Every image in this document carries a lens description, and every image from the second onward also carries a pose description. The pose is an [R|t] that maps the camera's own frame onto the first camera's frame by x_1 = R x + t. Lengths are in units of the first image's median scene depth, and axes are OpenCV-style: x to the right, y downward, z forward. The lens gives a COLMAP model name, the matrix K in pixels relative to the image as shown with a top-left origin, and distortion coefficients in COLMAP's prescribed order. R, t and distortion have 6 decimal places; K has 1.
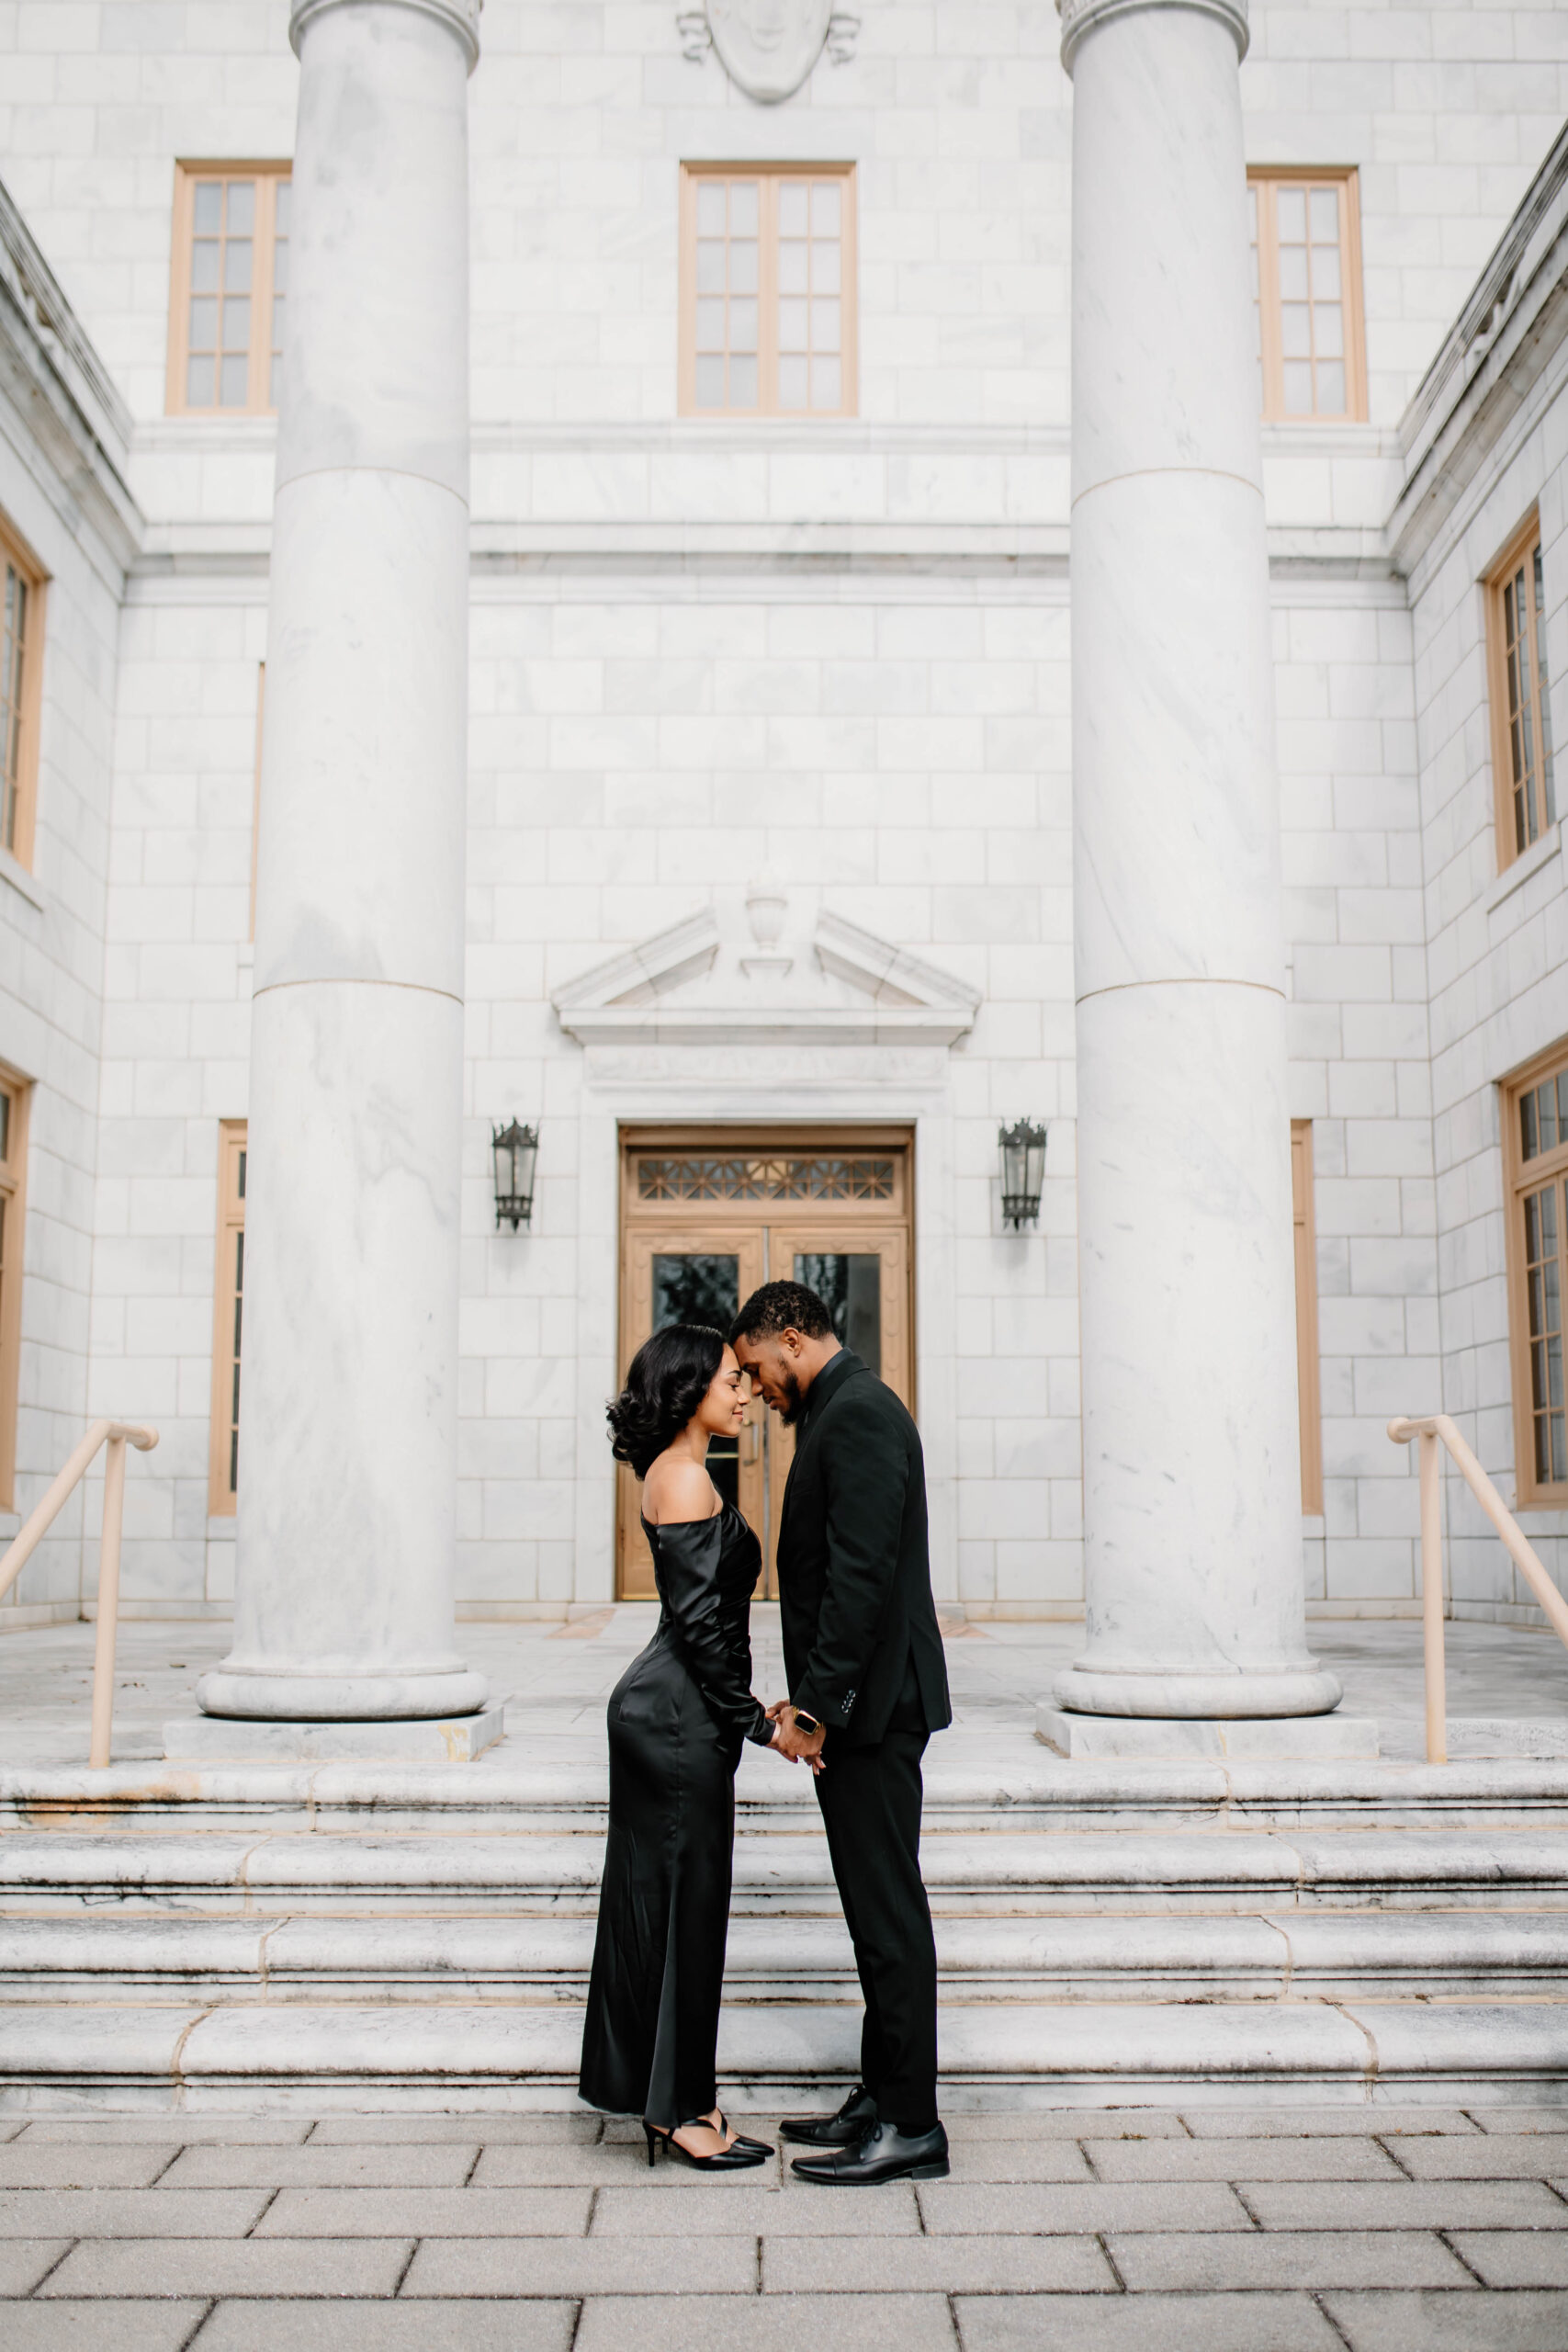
lens RADIAL K [[2368.4, 0, 792.1], [0, 2368.4, 1222.3], [0, 0, 1]] dist [-0.054507, 0.023884]
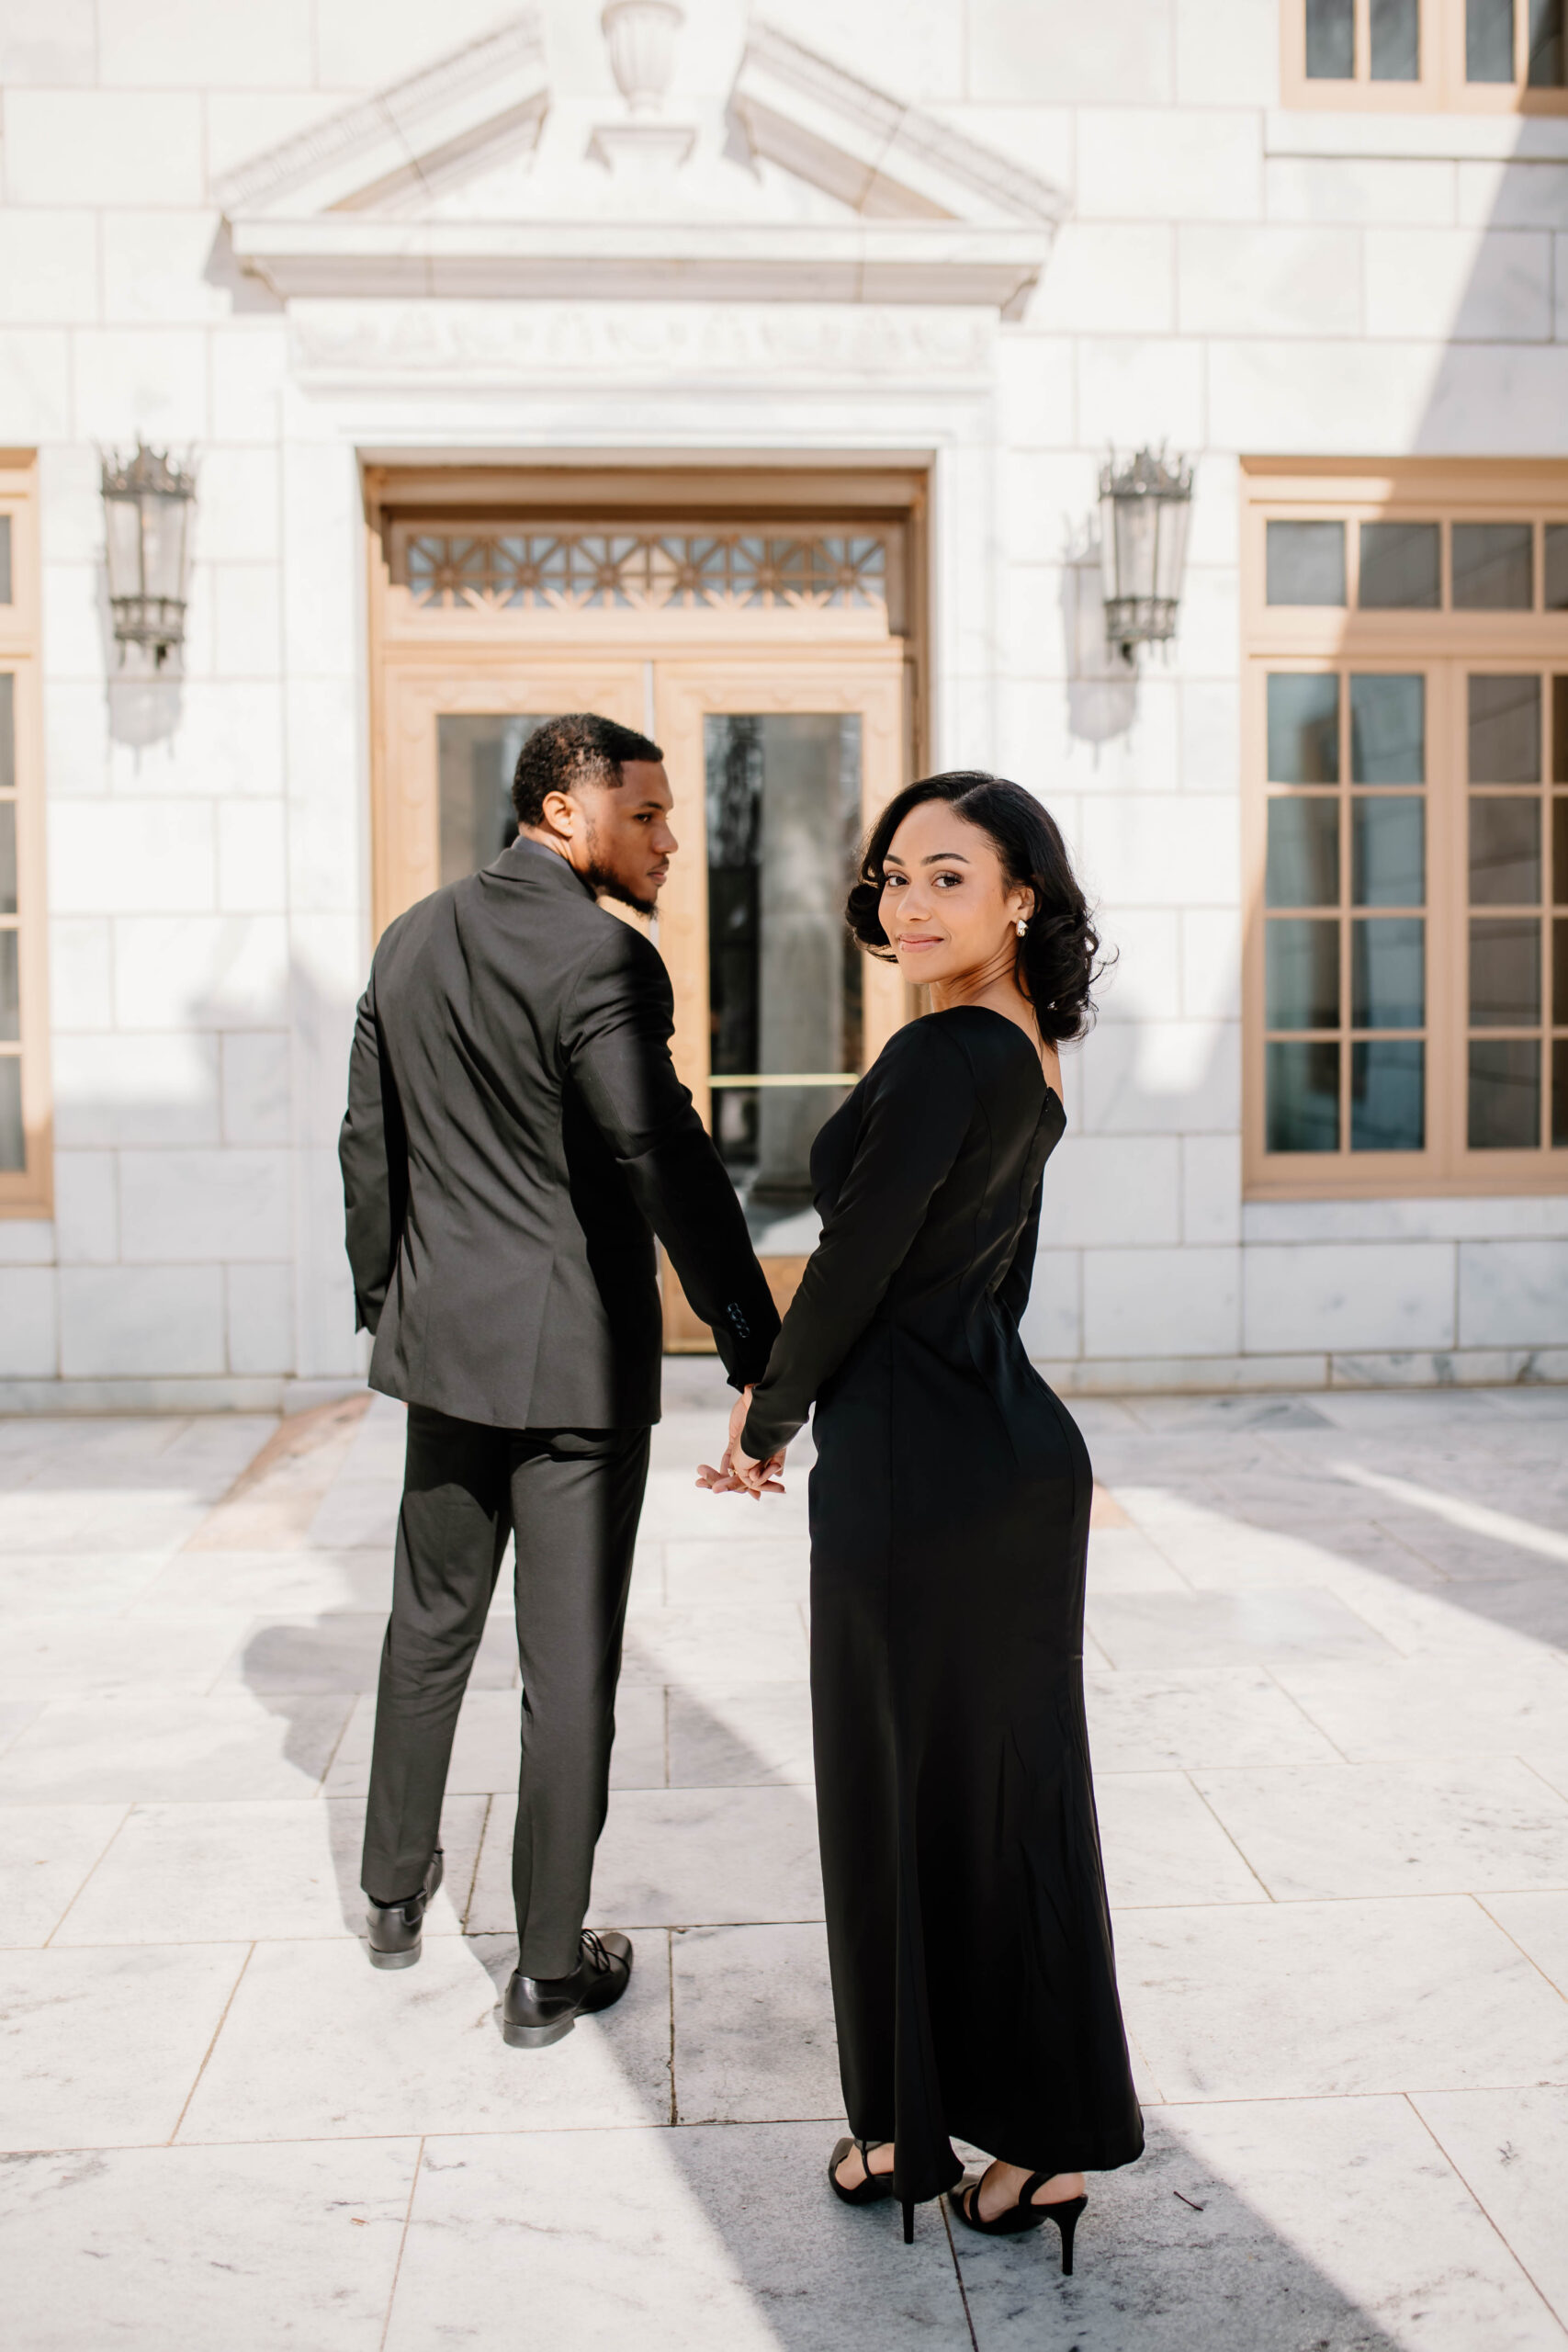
lens RADIAL K [[2331.6, 0, 813.5], [0, 2331.6, 1105.4], [0, 0, 1]] dist [-0.046101, -0.001890]
pose [[0.998416, -0.009876, 0.055388, -0.004369], [-0.000059, 0.984288, 0.176573, 0.008264], [-0.056262, -0.176296, 0.982728, 0.495032]]
